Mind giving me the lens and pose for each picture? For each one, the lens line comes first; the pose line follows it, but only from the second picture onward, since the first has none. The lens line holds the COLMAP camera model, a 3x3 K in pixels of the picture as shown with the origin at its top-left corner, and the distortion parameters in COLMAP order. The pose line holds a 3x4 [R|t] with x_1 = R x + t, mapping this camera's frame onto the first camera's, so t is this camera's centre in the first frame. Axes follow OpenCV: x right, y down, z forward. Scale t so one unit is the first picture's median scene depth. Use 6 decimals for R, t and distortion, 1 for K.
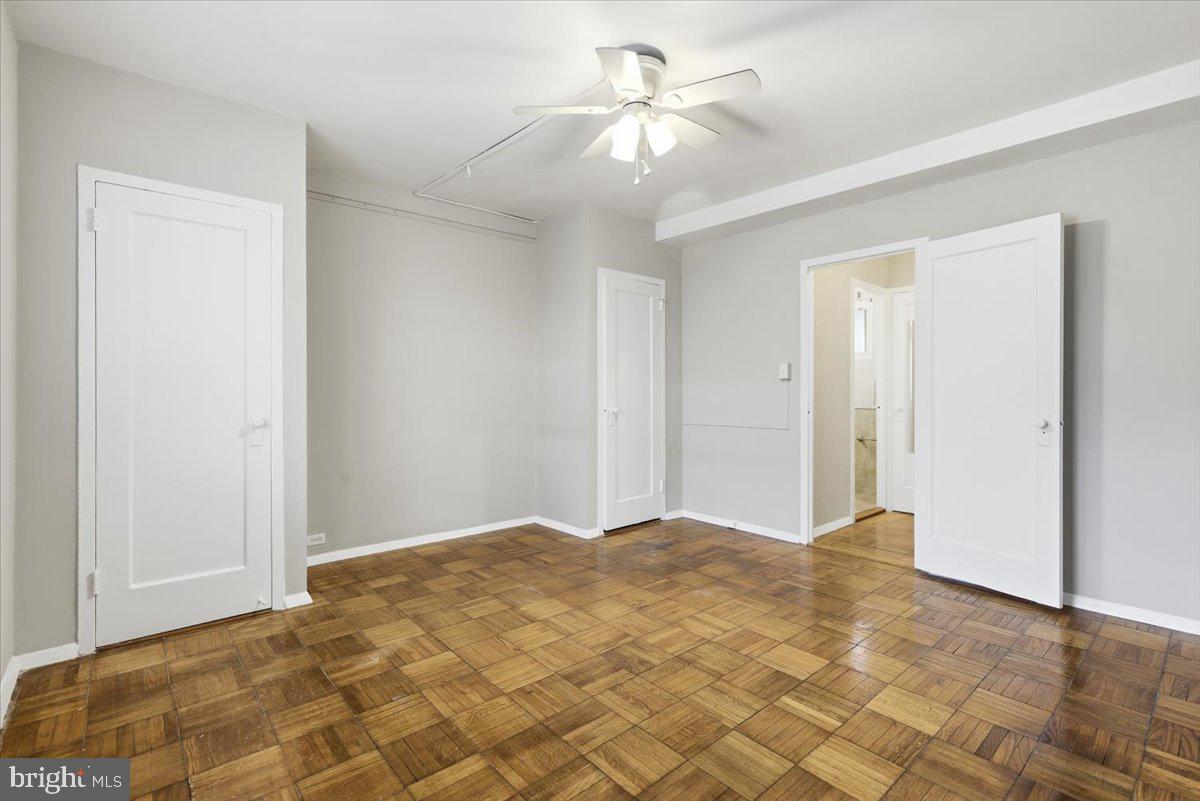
lens RADIAL K [[552.0, 0, 624.2], [0, 552.0, 390.4], [0, 0, 1]] dist [0.003030, 0.000409]
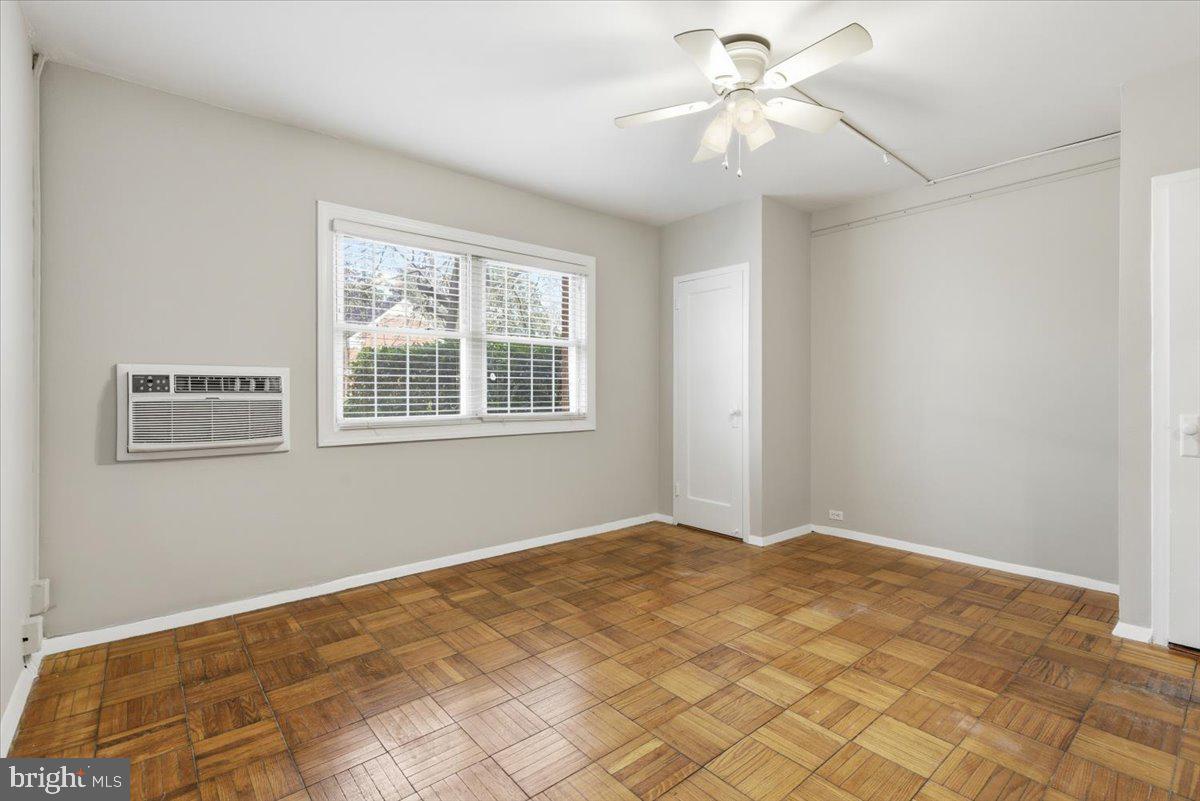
lens RADIAL K [[556.4, 0, 601.3], [0, 556.4, 388.4], [0, 0, 1]] dist [-0.000634, -0.000059]
pose [[-0.038668, -0.002736, -0.999248, 0.866376], [-0.002655, 0.999993, -0.002635, -0.000951], [0.999249, 0.002551, -0.038675, 0.693601]]
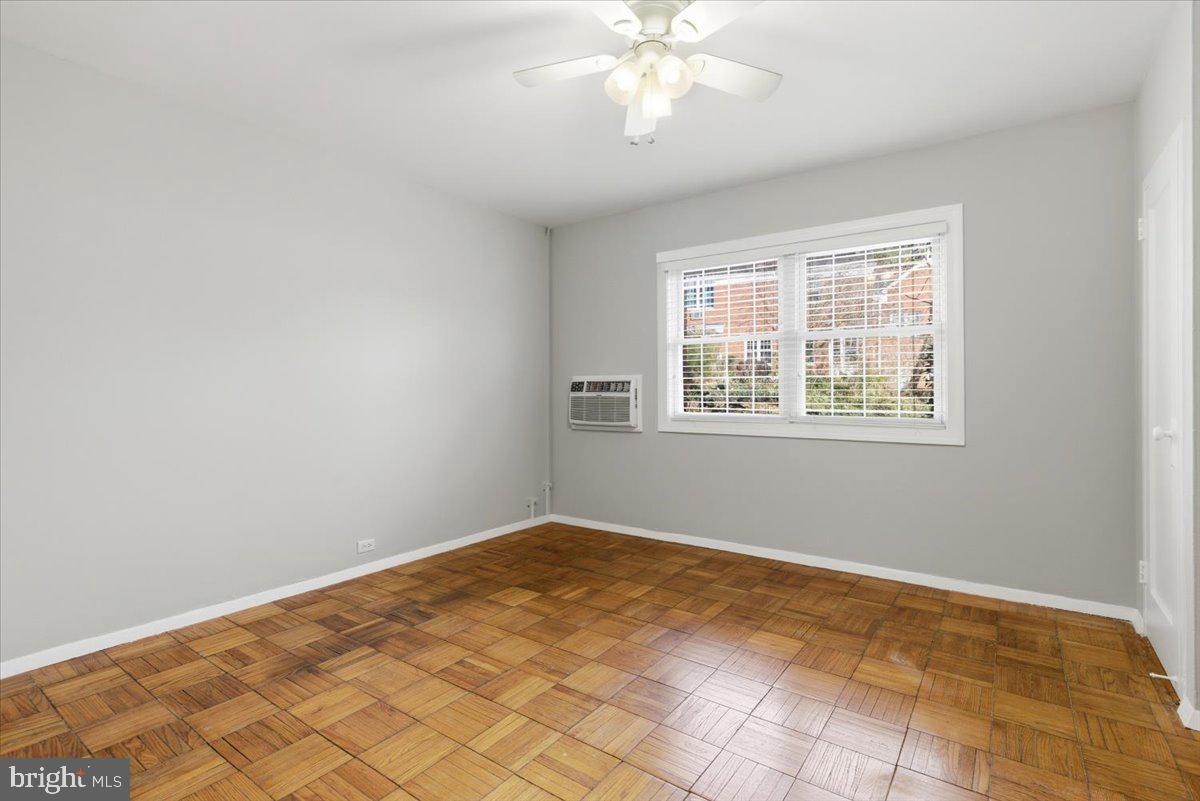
lens RADIAL K [[556.4, 0, 601.3], [0, 556.4, 388.4], [0, 0, 1]] dist [-0.000634, -0.000059]
pose [[-0.978802, -0.001764, -0.204802, 0.236076], [-0.000848, 0.999989, -0.004560, 0.003385], [0.204808, -0.004290, -0.978793, 1.557024]]
